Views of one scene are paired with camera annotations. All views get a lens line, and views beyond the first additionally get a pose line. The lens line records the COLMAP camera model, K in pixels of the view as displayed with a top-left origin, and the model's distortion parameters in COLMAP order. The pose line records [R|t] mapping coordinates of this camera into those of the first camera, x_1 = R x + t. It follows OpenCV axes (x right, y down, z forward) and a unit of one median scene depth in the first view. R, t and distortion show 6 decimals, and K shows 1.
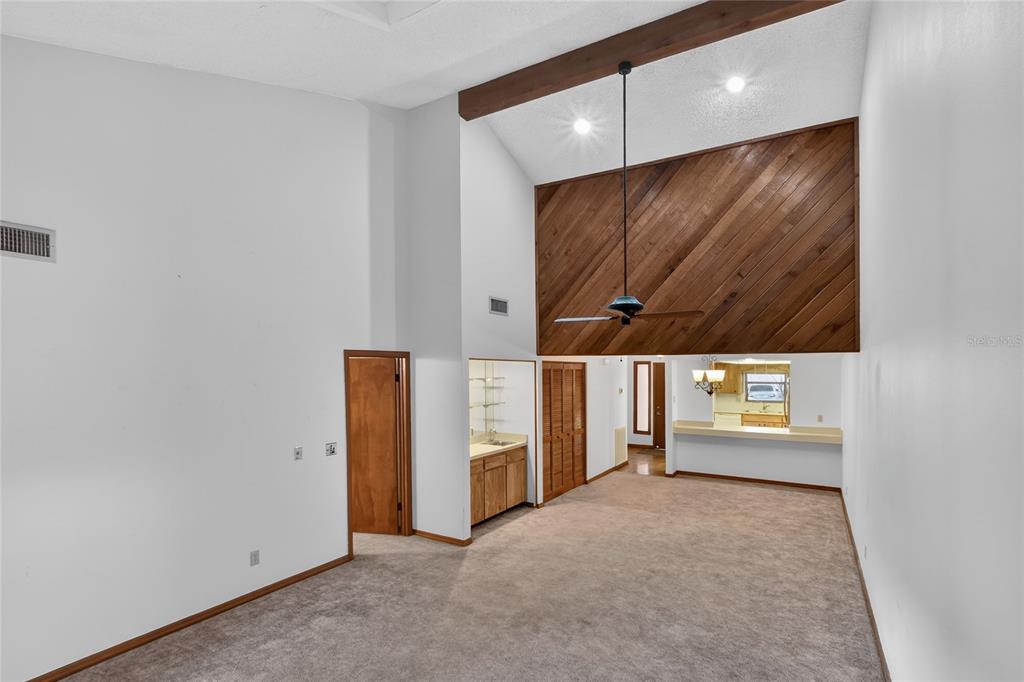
lens RADIAL K [[483.4, 0, 509.2], [0, 483.4, 358.6], [0, 0, 1]] dist [-0.026735, 0.000159]
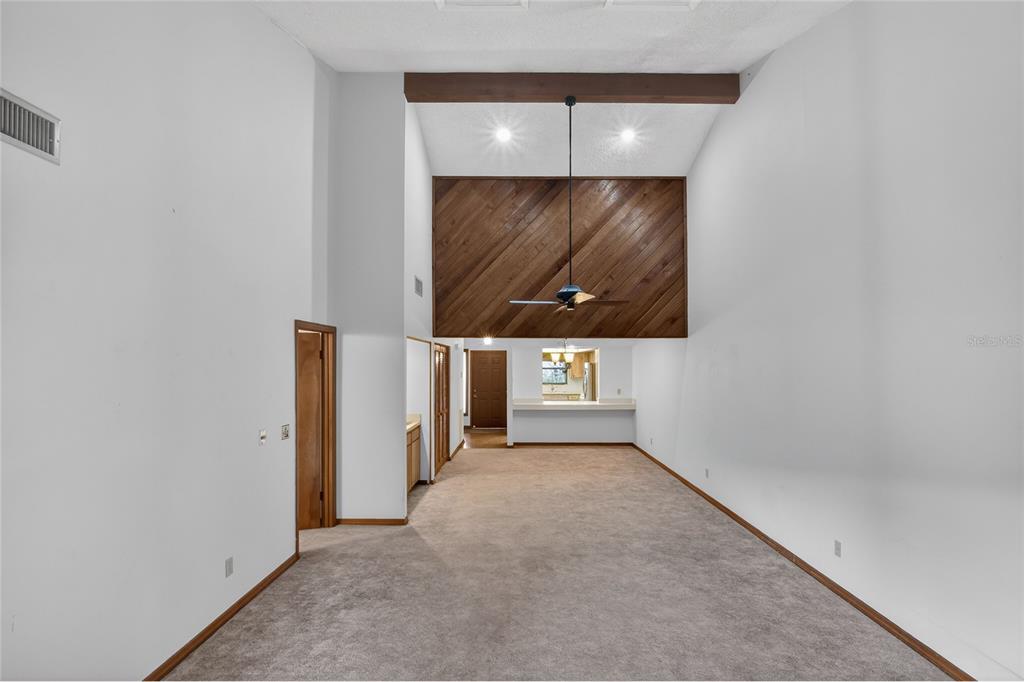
lens RADIAL K [[481.2, 0, 484.2], [0, 481.2, 339.3], [0, 0, 1]] dist [-0.049751, -0.000072]
pose [[0.859335, 0.027336, 0.510682, -0.457669], [-0.010053, 0.999280, -0.036573, 0.043001], [-0.511314, 0.026295, 0.858992, 0.064685]]
